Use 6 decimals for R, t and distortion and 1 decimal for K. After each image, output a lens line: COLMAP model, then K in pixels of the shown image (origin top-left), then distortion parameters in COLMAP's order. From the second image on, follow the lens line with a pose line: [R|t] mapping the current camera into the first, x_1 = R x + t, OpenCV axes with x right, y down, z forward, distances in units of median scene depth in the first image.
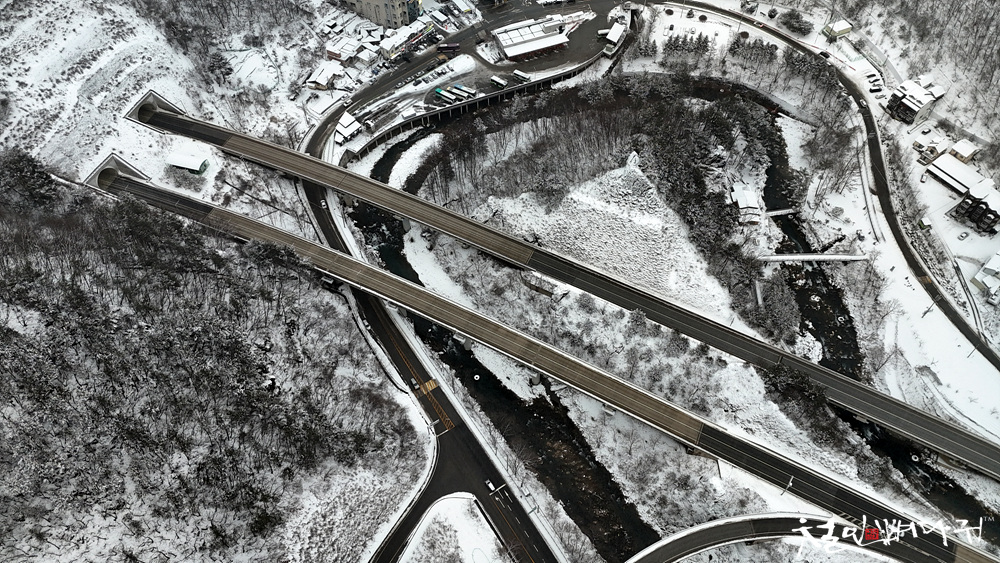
lens RADIAL K [[725.0, 0, 506.0], [0, 725.0, 277.8], [0, 0, 1]] dist [0.098691, -0.106412]
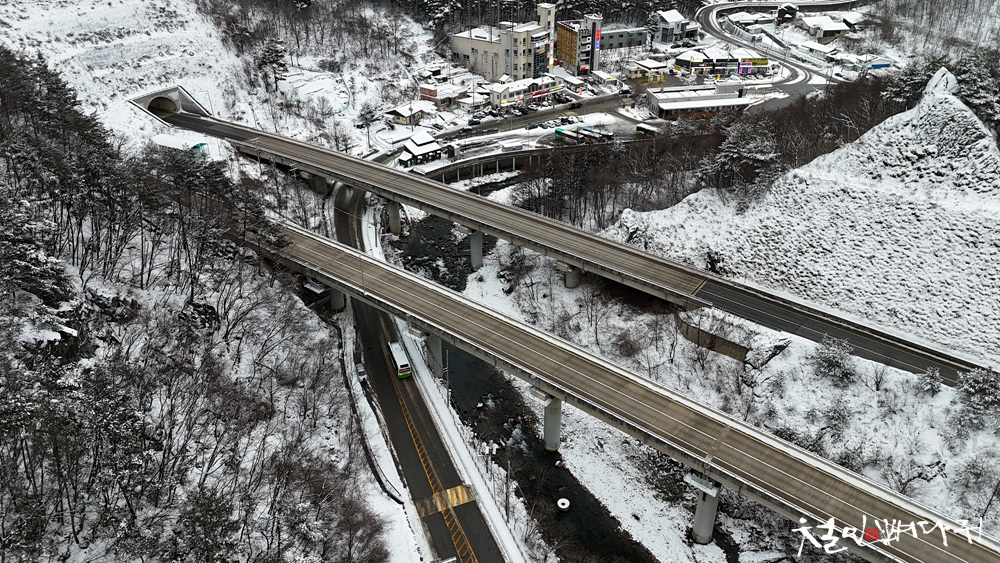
lens RADIAL K [[725.0, 0, 506.0], [0, 725.0, 277.8], [0, 0, 1]] dist [0.098691, -0.106412]
pose [[0.980236, 0.106974, -0.166417, -0.014820], [-0.164460, 0.908175, -0.384930, 0.182870], [0.109958, 0.404691, 0.907819, 0.521103]]
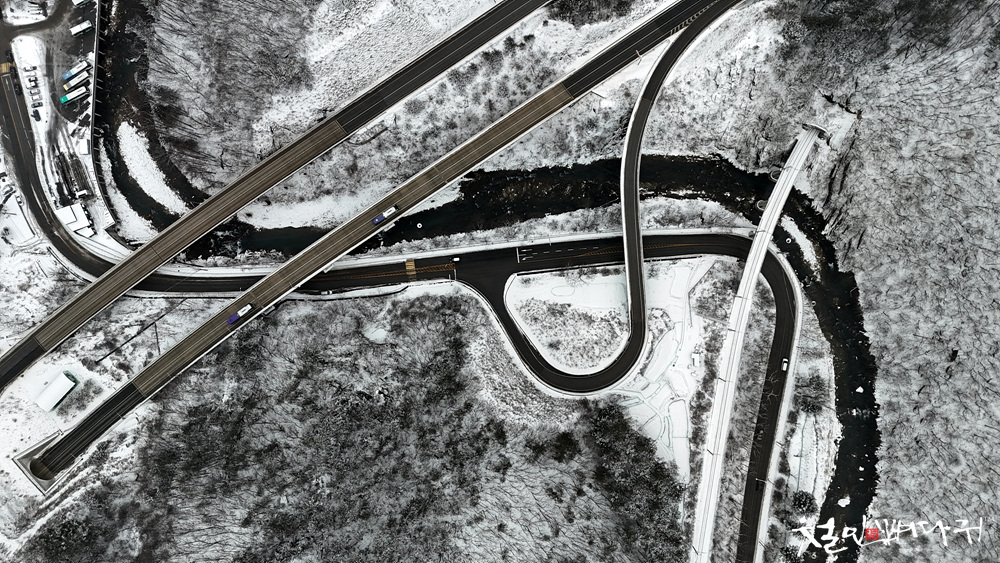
lens RADIAL K [[725.0, 0, 506.0], [0, 725.0, 277.8], [0, 0, 1]] dist [0.098691, -0.106412]
pose [[0.462104, -0.886779, -0.009077, -0.038491], [0.728669, 0.373839, 0.573834, -0.370508], [-0.505471, -0.271785, 0.818921, -0.017796]]
